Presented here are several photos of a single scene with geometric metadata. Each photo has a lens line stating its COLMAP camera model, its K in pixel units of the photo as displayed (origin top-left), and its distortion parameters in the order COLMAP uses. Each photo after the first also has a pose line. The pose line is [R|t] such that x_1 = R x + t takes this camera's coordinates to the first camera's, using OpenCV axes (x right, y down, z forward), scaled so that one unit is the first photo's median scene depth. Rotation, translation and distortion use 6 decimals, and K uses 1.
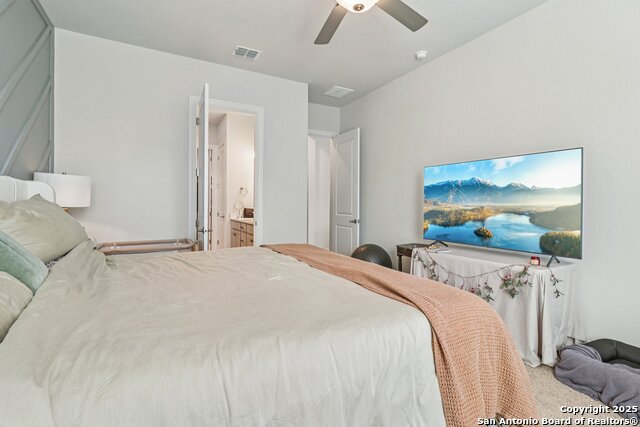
lens RADIAL K [[295.6, 0, 318.6], [0, 295.6, 211.9], [0, 0, 1]] dist [-0.000142, -0.000692]
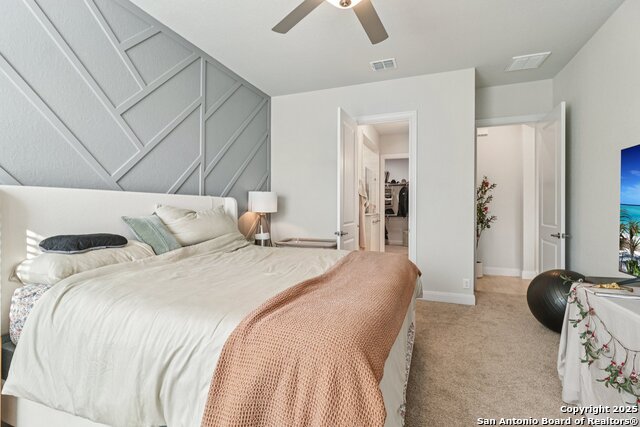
lens RADIAL K [[295.6, 0, 318.6], [0, 295.6, 211.9], [0, 0, 1]] dist [-0.000142, -0.000692]
pose [[0.641916, 0.003118, -0.766769, 0.430350], [-0.024649, 0.999559, -0.016571, 0.001087], [0.766379, 0.029538, 0.641709, 0.186598]]
